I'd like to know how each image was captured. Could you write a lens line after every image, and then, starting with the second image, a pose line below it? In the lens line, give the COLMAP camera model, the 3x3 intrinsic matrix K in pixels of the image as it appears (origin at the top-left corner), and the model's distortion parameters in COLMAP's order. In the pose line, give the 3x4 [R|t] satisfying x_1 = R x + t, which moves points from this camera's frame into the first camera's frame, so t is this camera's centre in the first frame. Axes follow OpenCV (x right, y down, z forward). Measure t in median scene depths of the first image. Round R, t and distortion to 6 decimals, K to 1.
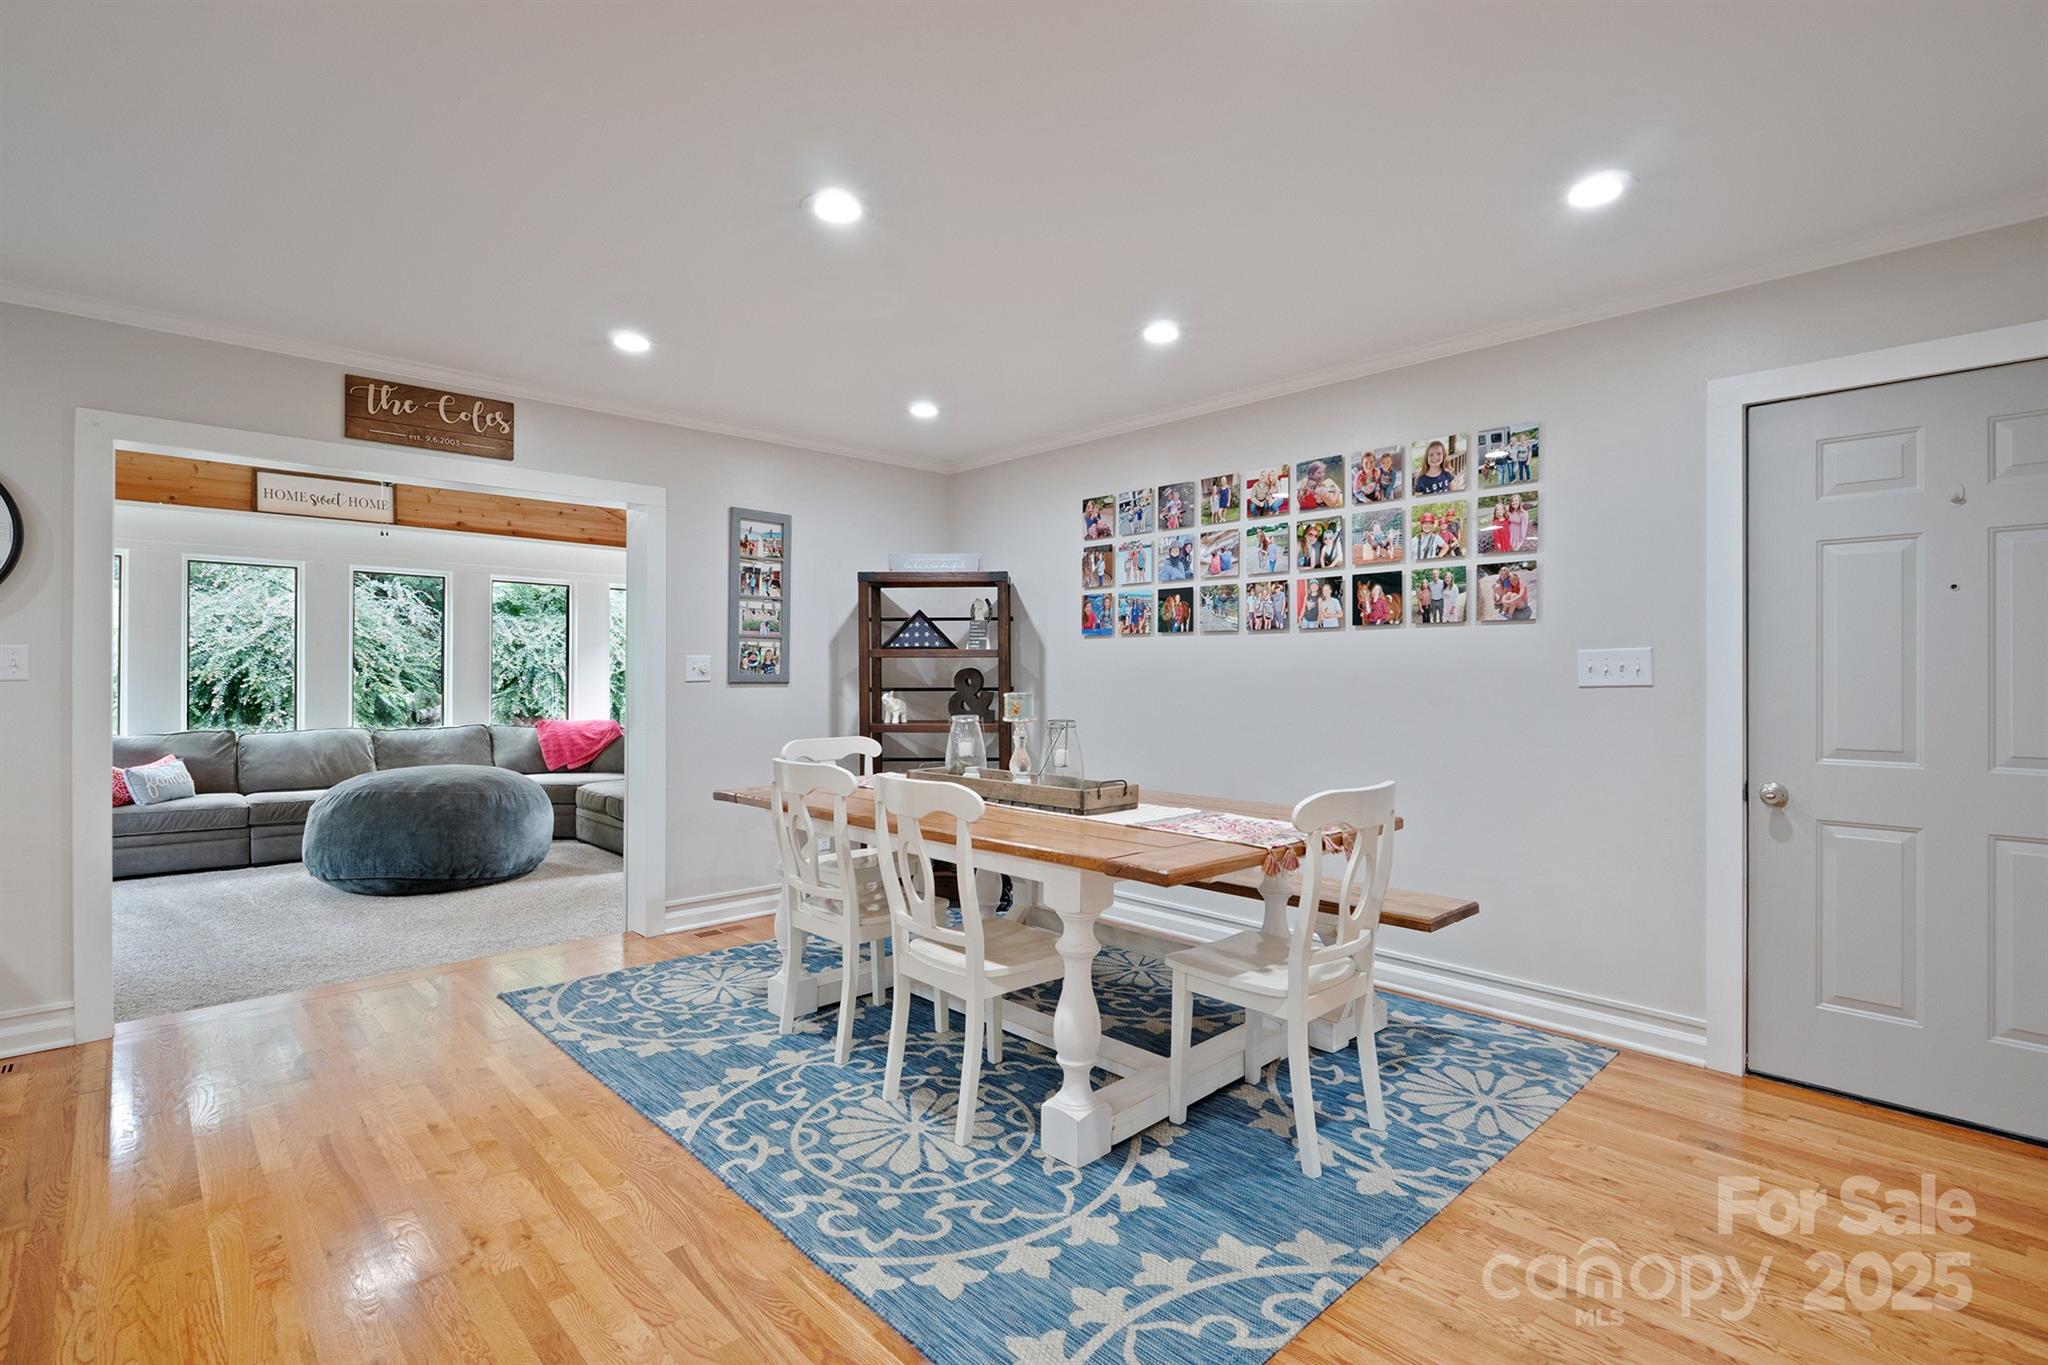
lens RADIAL K [[952.8, 0, 1032.1], [0, 952.8, 679.0], [0, 0, 1]] dist [-0.004427, 0.000499]
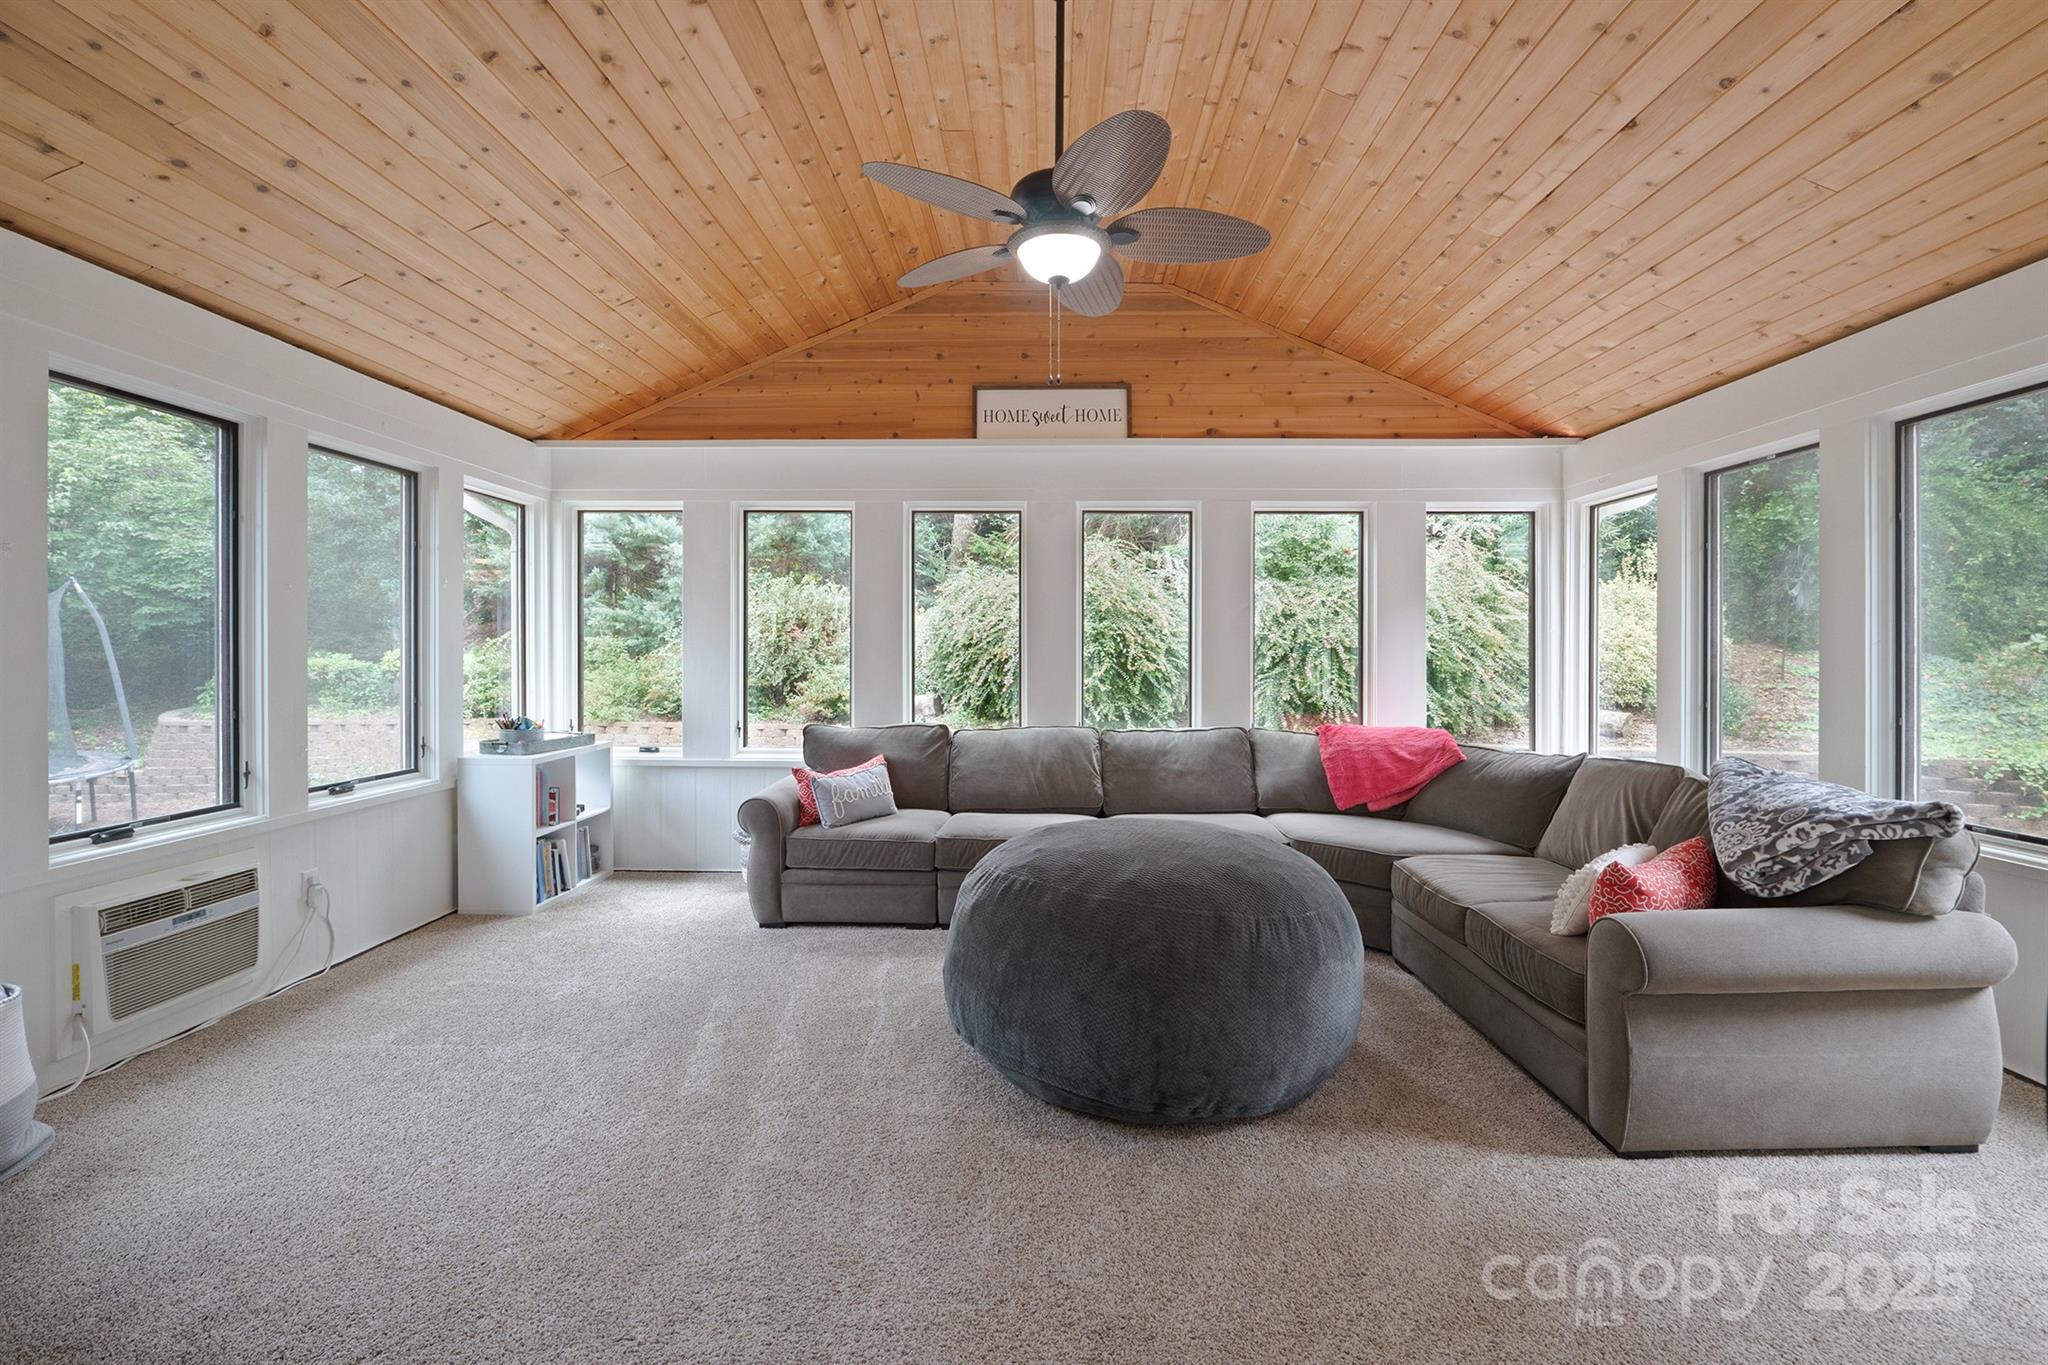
lens RADIAL K [[860.1, 0, 1026.2], [0, 860.1, 649.8], [0, 0, 1]] dist [-0.006775, -0.001123]
pose [[0.705477, -0.004517, -0.708718, -0.460869], [0.000092, 0.999980, -0.006282, -0.003171], [0.708732, 0.004367, 0.705464, 0.840275]]
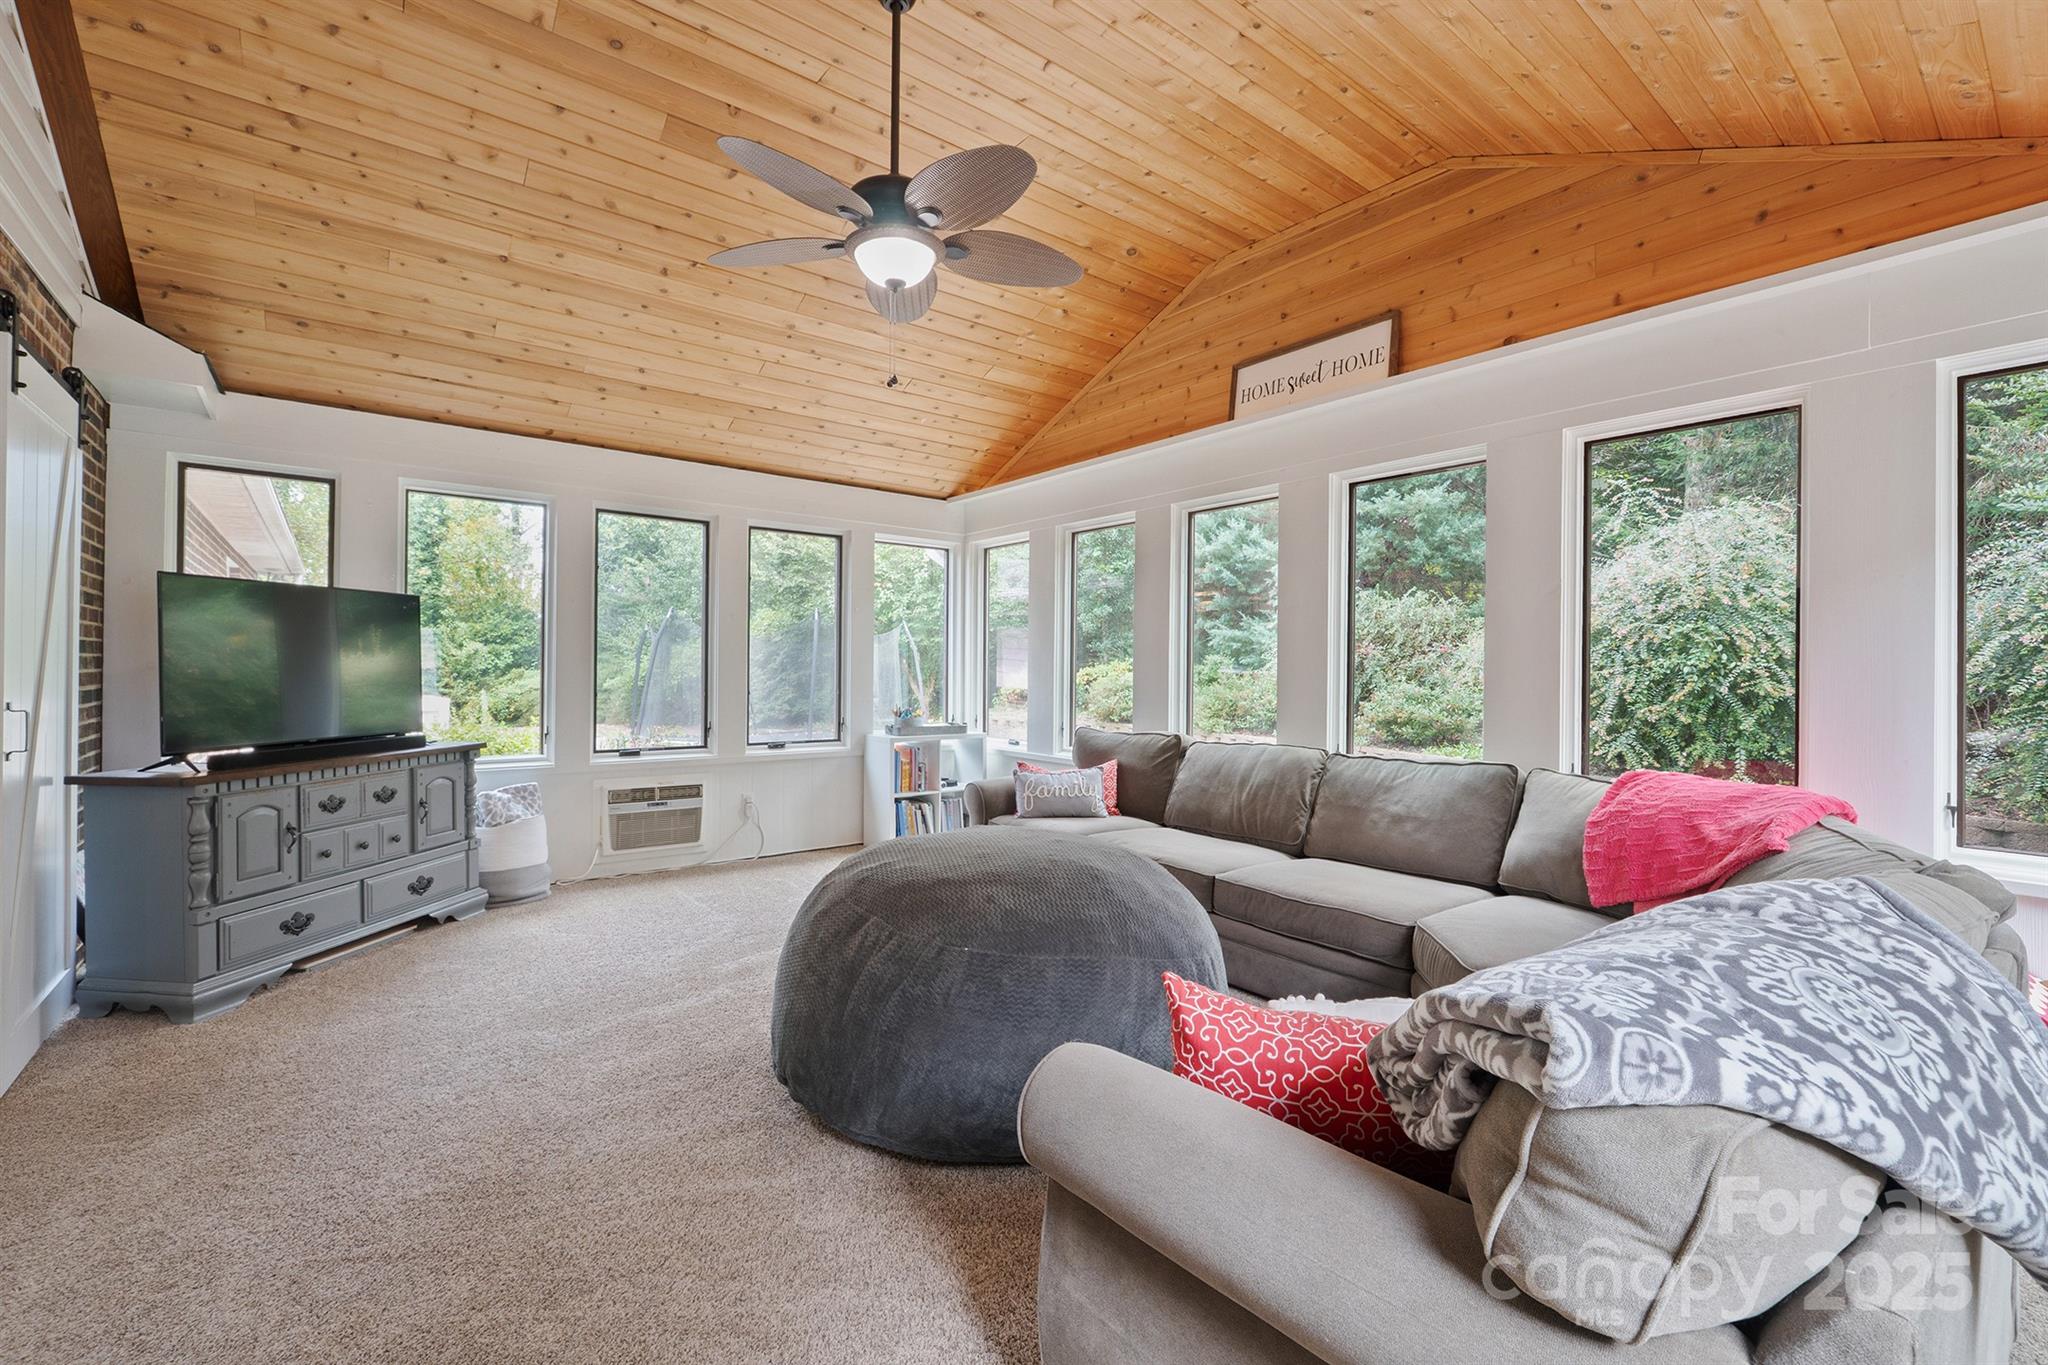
lens RADIAL K [[860.1, 0, 1019.4], [0, 860.1, 669.1], [0, 0, 1]] dist [-0.006775, -0.001123]
pose [[-0.097105, -0.007920, -0.995243, -0.270457], [-0.011763, 0.999908, -0.006810, 0.014523], [0.995205, 0.011045, -0.097189, 1.417148]]
